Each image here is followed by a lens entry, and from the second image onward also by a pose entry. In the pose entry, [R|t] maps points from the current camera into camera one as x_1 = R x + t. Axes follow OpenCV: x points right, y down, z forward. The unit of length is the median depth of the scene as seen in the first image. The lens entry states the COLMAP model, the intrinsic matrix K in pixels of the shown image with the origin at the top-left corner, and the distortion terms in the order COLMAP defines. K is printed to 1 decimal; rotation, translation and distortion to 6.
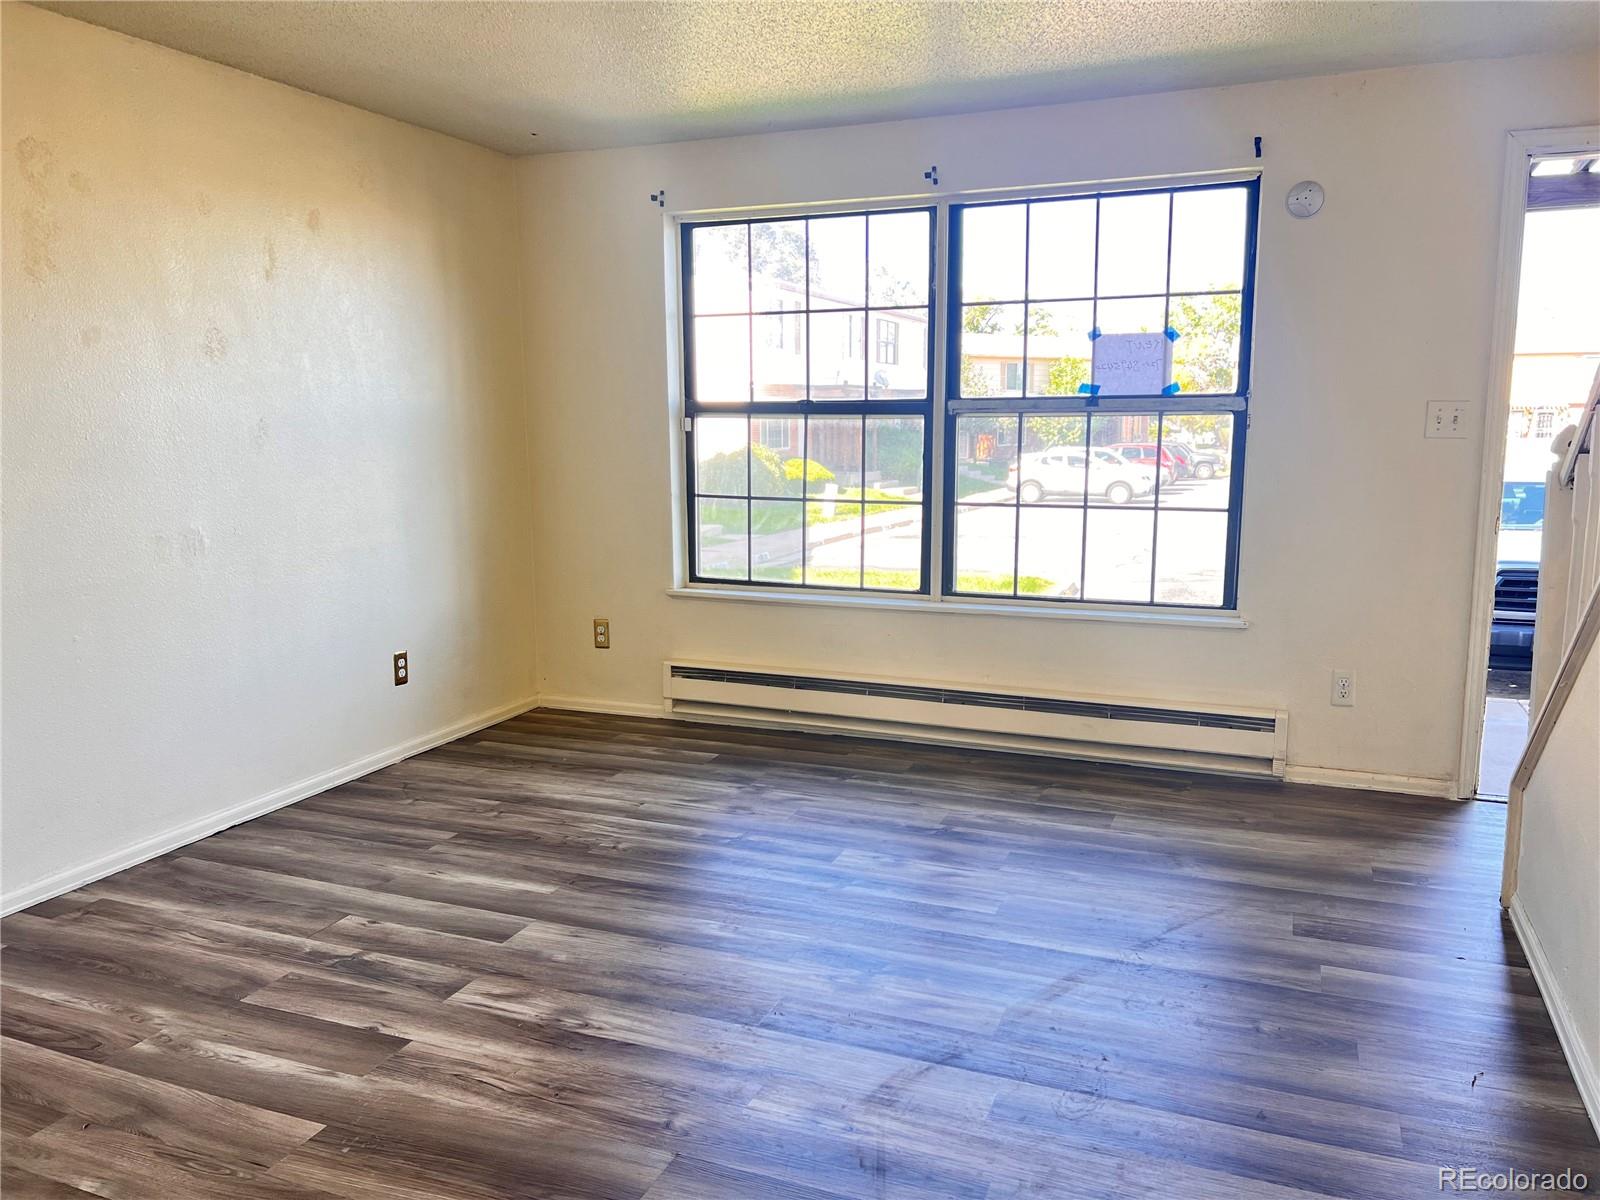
lens RADIAL K [[1216.1, 0, 793.0], [0, 1216.1, 616.5], [0, 0, 1]] dist [0.060621, -0.061018]
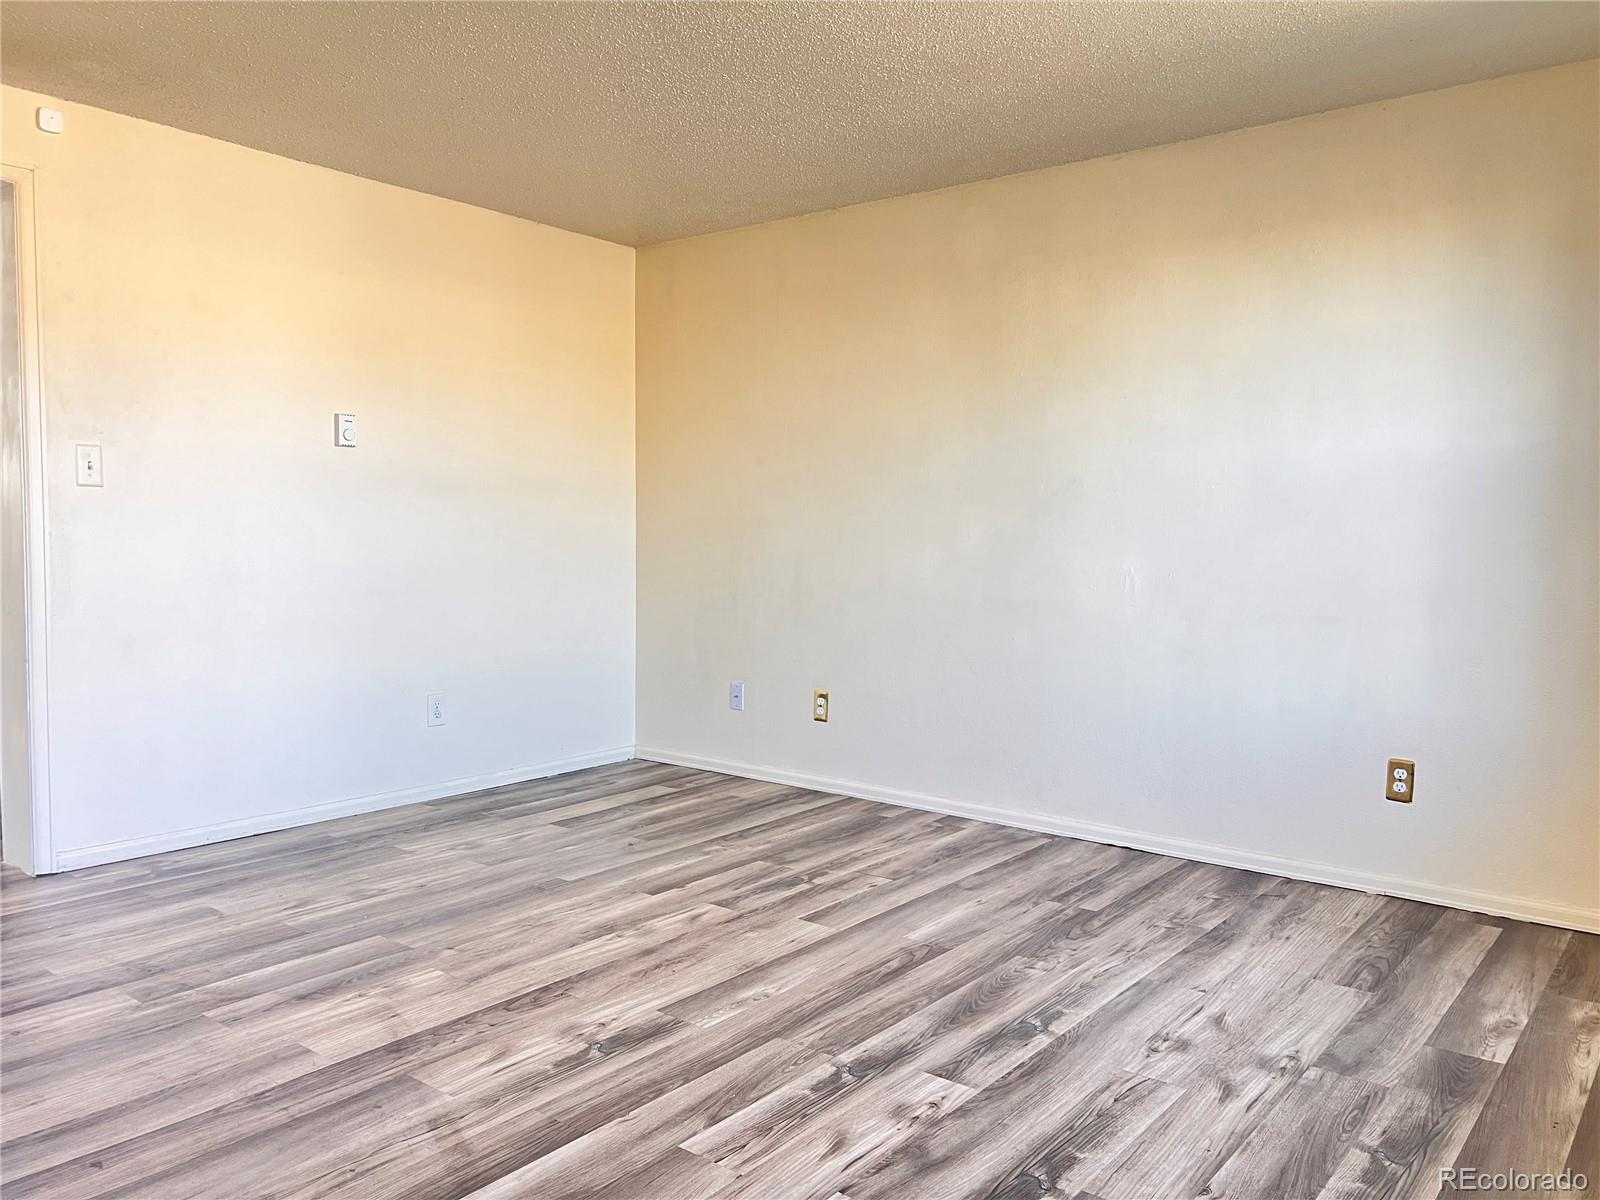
lens RADIAL K [[1216.1, 0, 792.8], [0, 1216.1, 592.3], [0, 0, 1]] dist [0.060621, -0.061018]
pose [[-0.288584, 0.054547, -0.955899, 0.705264], [-0.167149, 0.980174, 0.106394, -0.123939], [0.942751, 0.190482, -0.273745, 1.082112]]
